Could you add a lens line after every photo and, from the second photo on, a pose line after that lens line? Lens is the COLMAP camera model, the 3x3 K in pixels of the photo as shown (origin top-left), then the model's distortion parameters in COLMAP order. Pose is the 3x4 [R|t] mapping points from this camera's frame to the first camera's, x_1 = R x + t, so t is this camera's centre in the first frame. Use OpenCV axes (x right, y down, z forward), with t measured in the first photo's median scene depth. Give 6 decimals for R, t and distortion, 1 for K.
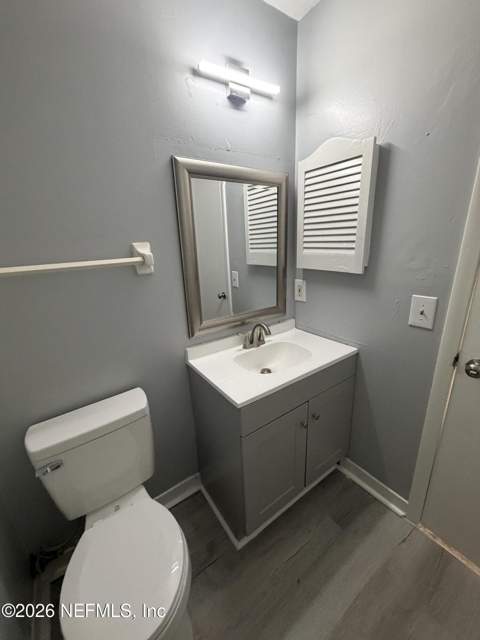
lens RADIAL K [[257.2, 0, 240.7], [0, 257.2, 320.3], [0, 0, 1]] dist [-0.000465, -0.000021]
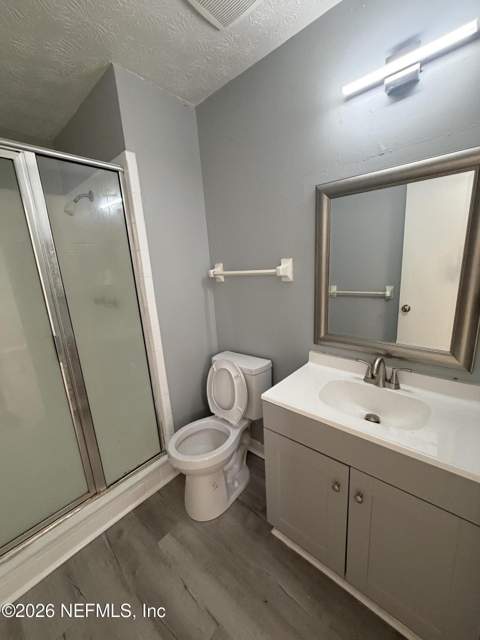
lens RADIAL K [[255.7, 0, 240.8], [0, 255.7, 318.3], [0, 0, 1]] dist [-0.000265, 0.000317]
pose [[0.232721, 0.243024, -0.941690, 0.709863], [-0.236444, 0.953362, 0.187604, -0.158090], [0.943364, 0.178998, 0.279329, 0.357361]]
